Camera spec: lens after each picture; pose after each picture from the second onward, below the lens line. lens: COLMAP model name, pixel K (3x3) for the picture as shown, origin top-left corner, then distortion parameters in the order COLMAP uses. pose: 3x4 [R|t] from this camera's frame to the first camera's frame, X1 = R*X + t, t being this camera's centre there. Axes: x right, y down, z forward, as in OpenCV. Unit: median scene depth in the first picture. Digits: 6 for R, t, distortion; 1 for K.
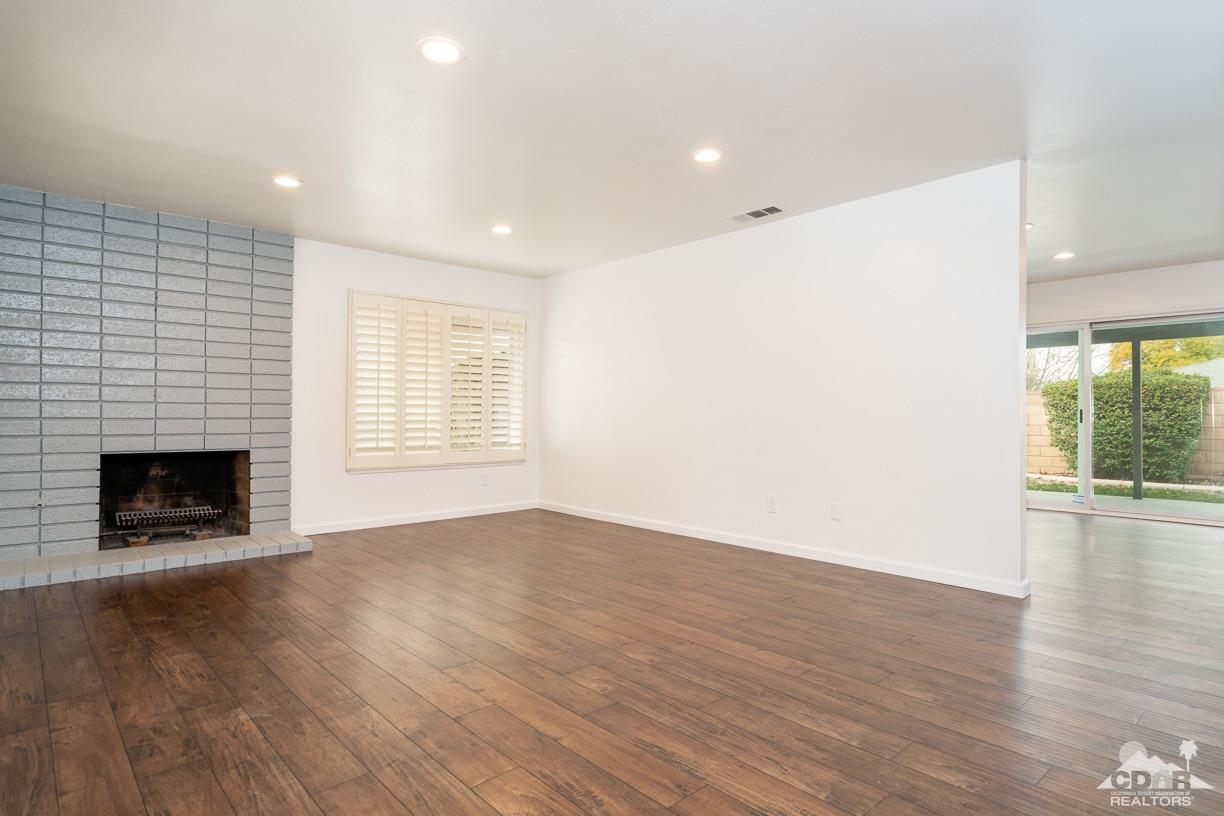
lens RADIAL K [[653.9, 0, 616.6], [0, 653.9, 415.1], [0, 0, 1]] dist [0.002017, 0.003606]
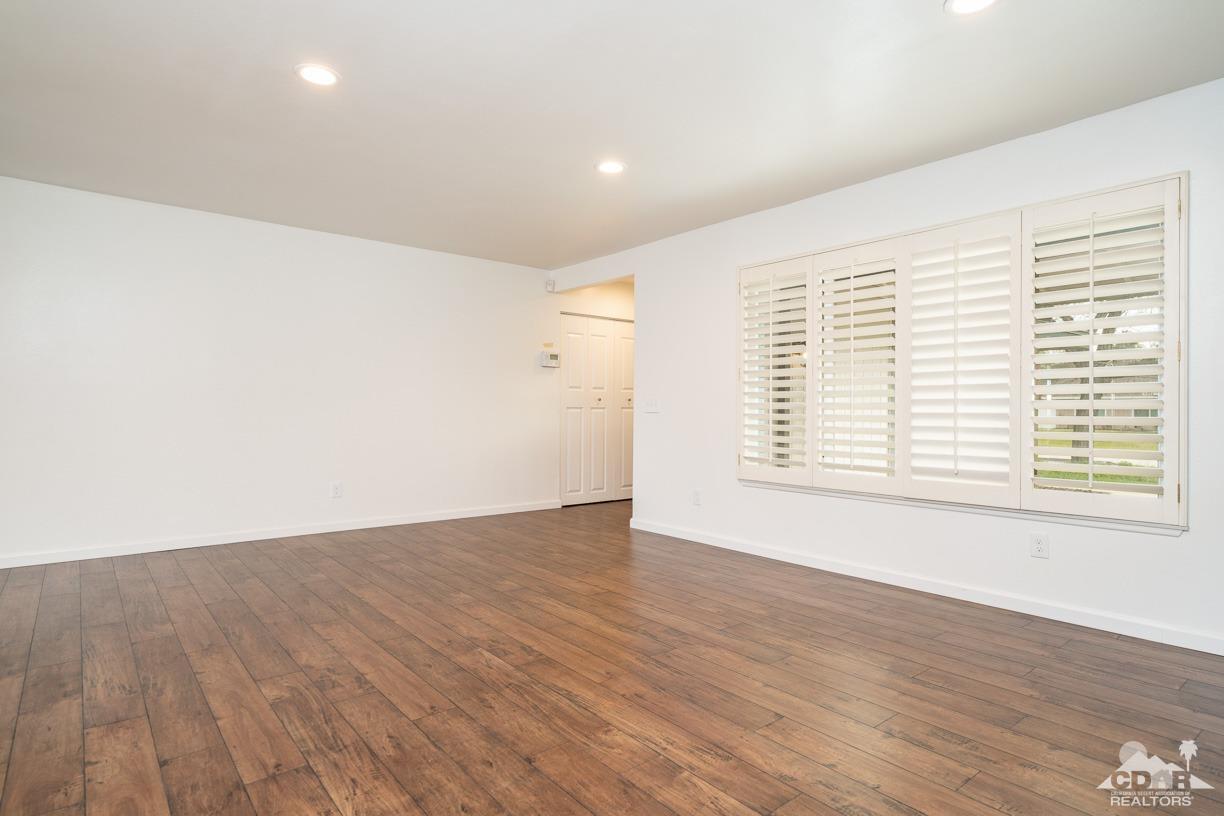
lens RADIAL K [[653.9, 0, 603.4], [0, 653.9, 411.1], [0, 0, 1]] dist [0.002017, 0.003606]
pose [[-0.997257, -0.009526, 0.073396, -0.287965], [-0.009073, 0.999938, 0.006494, -0.008068], [-0.073454, 0.005810, -0.997282, 1.951137]]
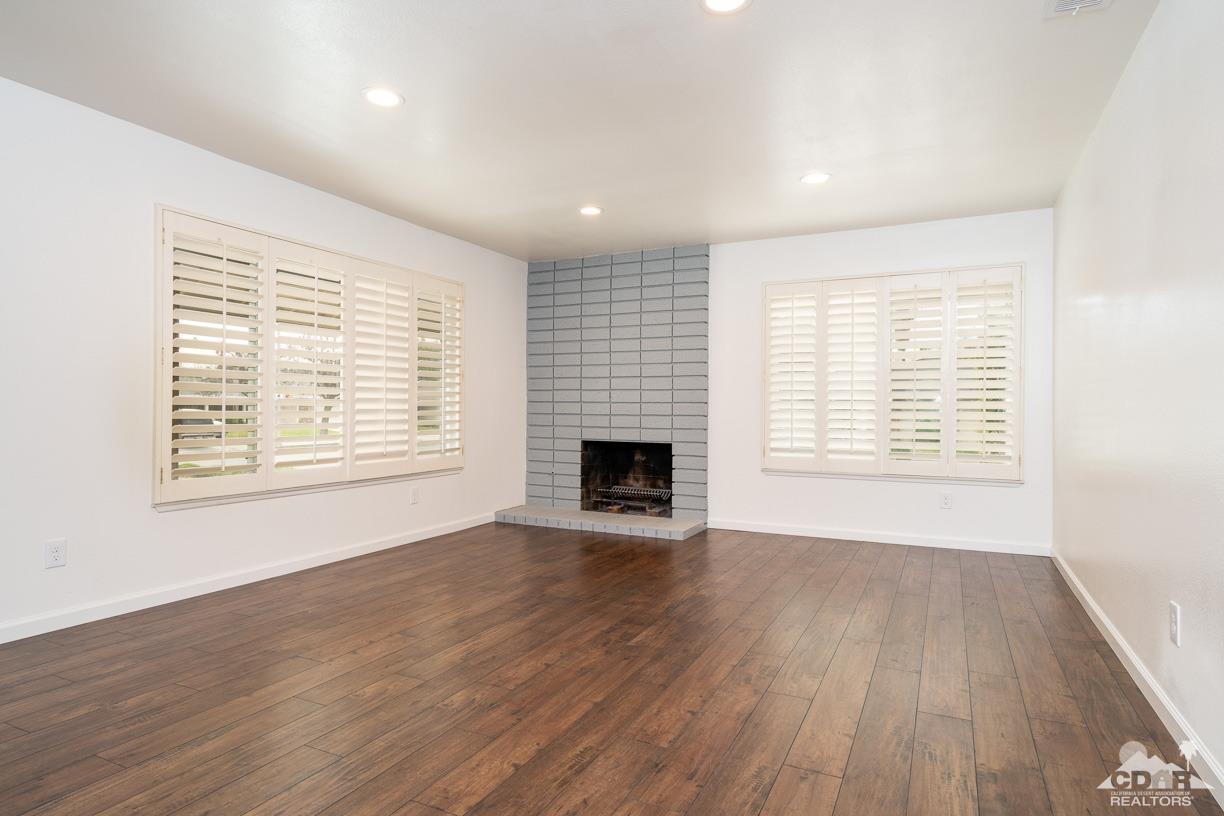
lens RADIAL K [[688.9, 0, 613.0], [0, 688.9, 407.8], [0, 0, 1]] dist [0.003000, 0.001084]
pose [[0.357044, -0.004151, -0.934078, 0.801084], [-0.006936, 0.999951, -0.007095, 0.001514], [0.934062, 0.009012, 0.356997, 0.742576]]
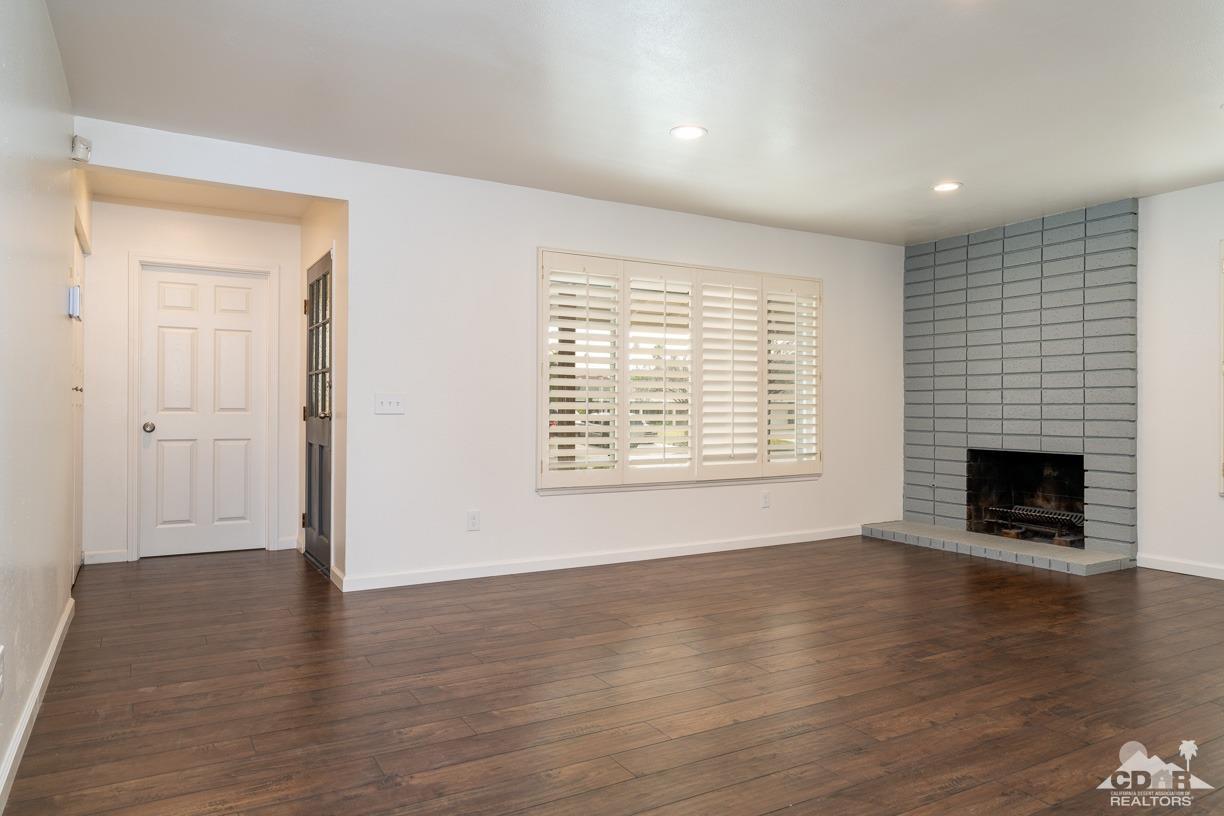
lens RADIAL K [[803.0, 0, 597.6], [0, 803.0, 409.6], [0, 0, 1]] dist [-0.002545, 0.007692]
pose [[-0.227959, -0.005835, -0.973653, 1.034192], [-0.007793, 0.999961, -0.004168, 0.000798], [0.973640, 0.006638, -0.227996, 0.931919]]
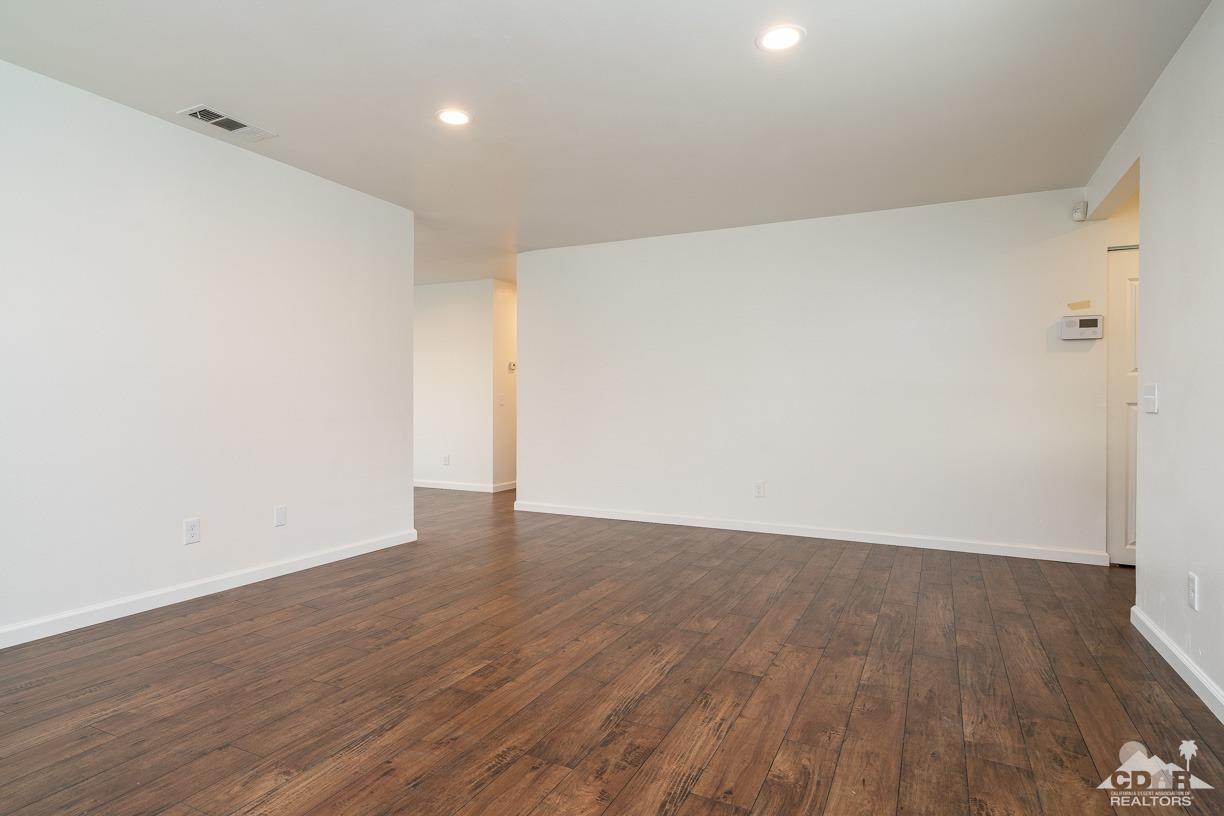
lens RADIAL K [[653.9, 0, 607.5], [0, 653.9, 404.6], [0, 0, 1]] dist [0.002017, 0.003606]
pose [[-0.347494, -0.007678, 0.937651, -0.870634], [-0.002440, 0.999970, 0.007284, -0.009344], [-0.937679, 0.000244, -0.347503, 1.243645]]
